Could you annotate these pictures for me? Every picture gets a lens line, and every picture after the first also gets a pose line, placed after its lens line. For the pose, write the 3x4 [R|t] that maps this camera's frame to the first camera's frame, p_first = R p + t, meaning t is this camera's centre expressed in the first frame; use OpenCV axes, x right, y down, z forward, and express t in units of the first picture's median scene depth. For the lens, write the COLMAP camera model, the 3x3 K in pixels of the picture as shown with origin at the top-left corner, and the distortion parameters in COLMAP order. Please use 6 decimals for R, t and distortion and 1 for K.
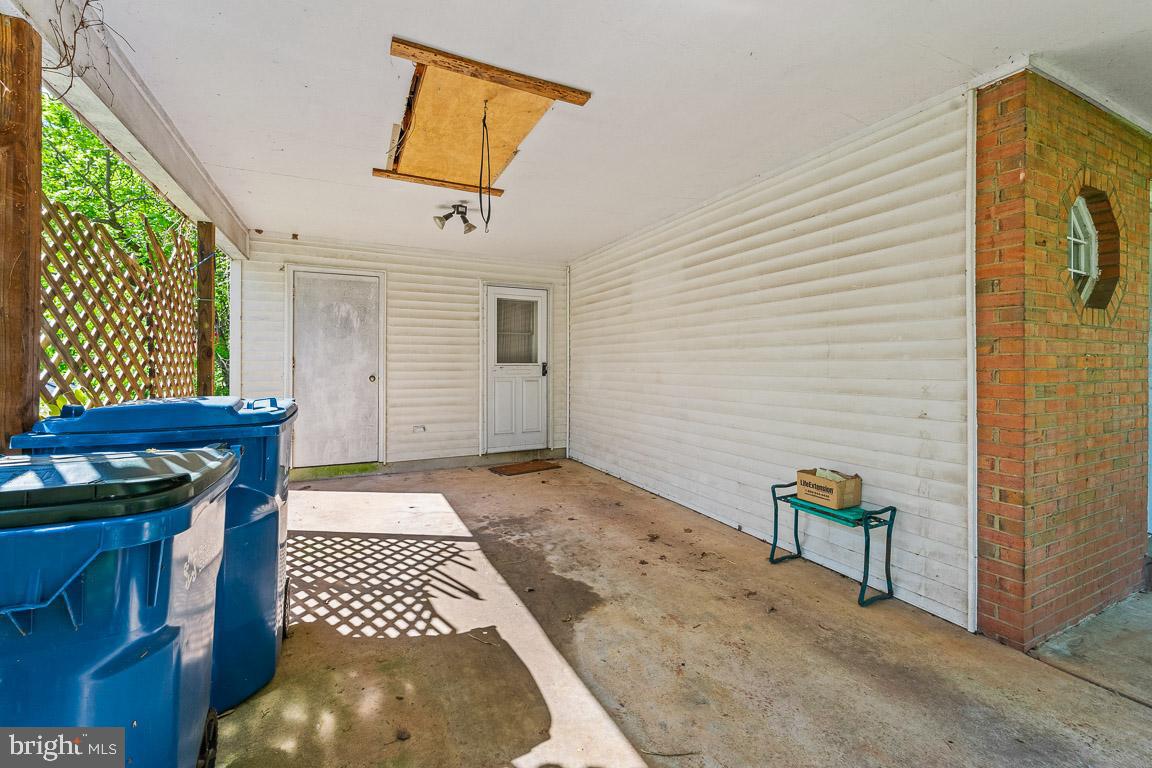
lens RADIAL K [[463.5, 0, 574.5], [0, 463.5, 366.6], [0, 0, 1]] dist [0.002341, 0.000114]
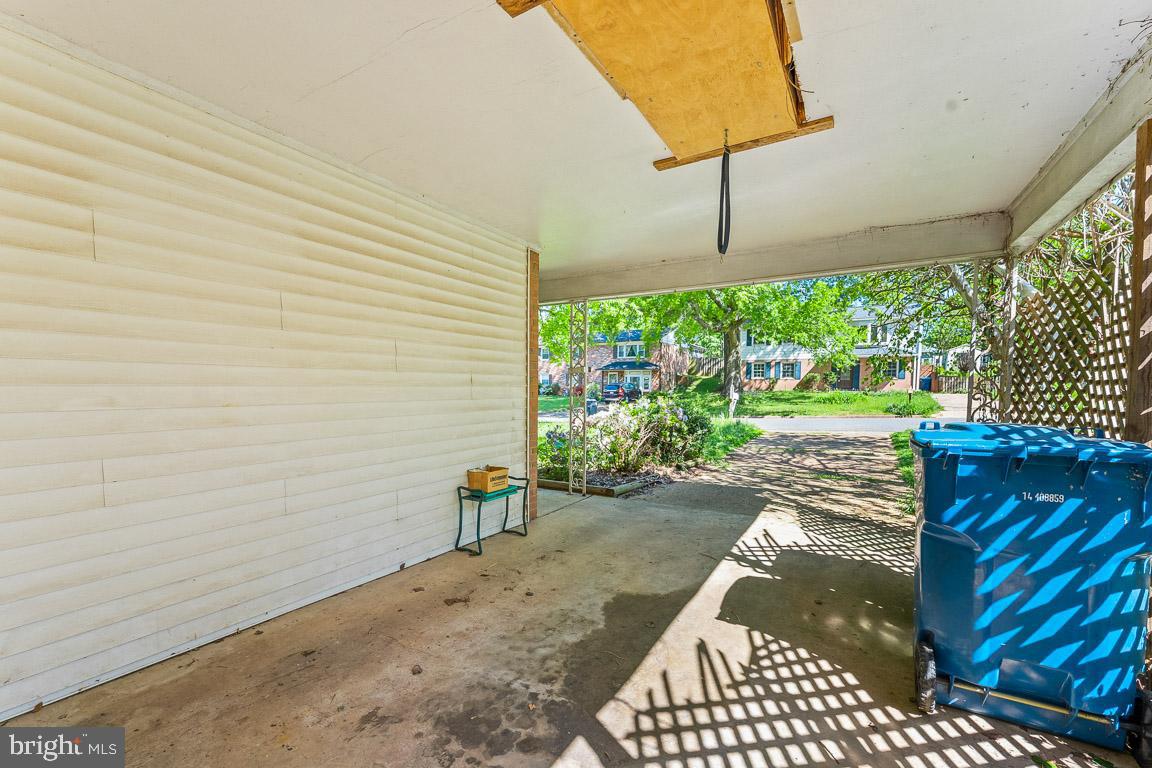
lens RADIAL K [[459.5, 0, 573.4], [0, 459.5, 416.2], [0, 0, 1]] dist [0.001231, -0.000015]
pose [[-0.519449, -0.058871, 0.852471, -0.810722], [-0.003450, 0.997760, 0.066803, -0.018806], [-0.854494, 0.031759, -0.518489, 1.631002]]
